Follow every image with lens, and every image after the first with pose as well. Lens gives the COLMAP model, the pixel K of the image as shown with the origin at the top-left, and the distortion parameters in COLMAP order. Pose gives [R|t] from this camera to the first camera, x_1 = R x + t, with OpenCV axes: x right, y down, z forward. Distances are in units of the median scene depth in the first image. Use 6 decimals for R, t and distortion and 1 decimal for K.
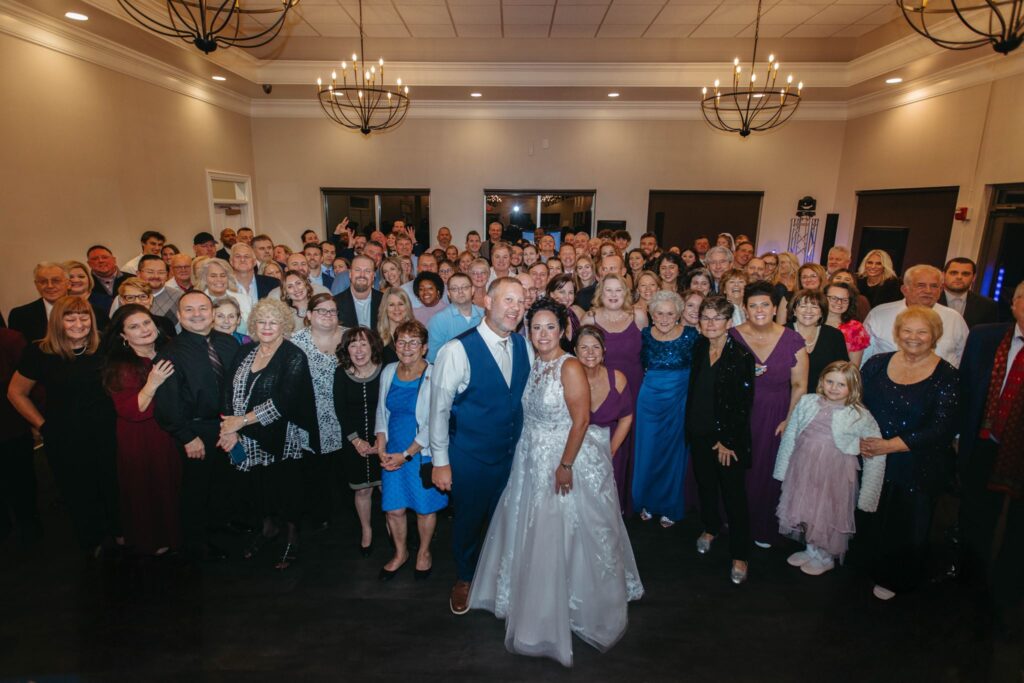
lens RADIAL K [[735.3, 0, 512.0], [0, 735.3, 341.5], [0, 0, 1]] dist [-0.005578, 0.000774]
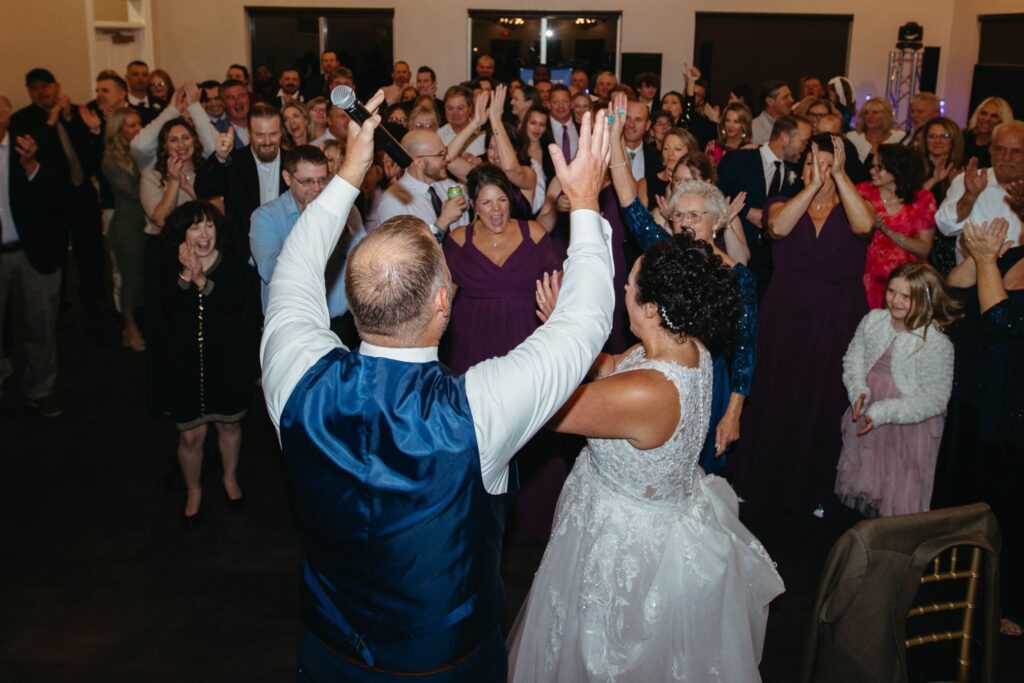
lens RADIAL K [[735.3, 0, 512.0], [0, 735.3, 341.5], [0, 0, 1]] dist [-0.005578, 0.000774]
pose [[0.993931, 0.045679, -0.100077, 0.098350], [-0.023484, 0.976848, 0.212640, -0.030371], [0.107474, -0.208999, 0.971992, 0.176162]]
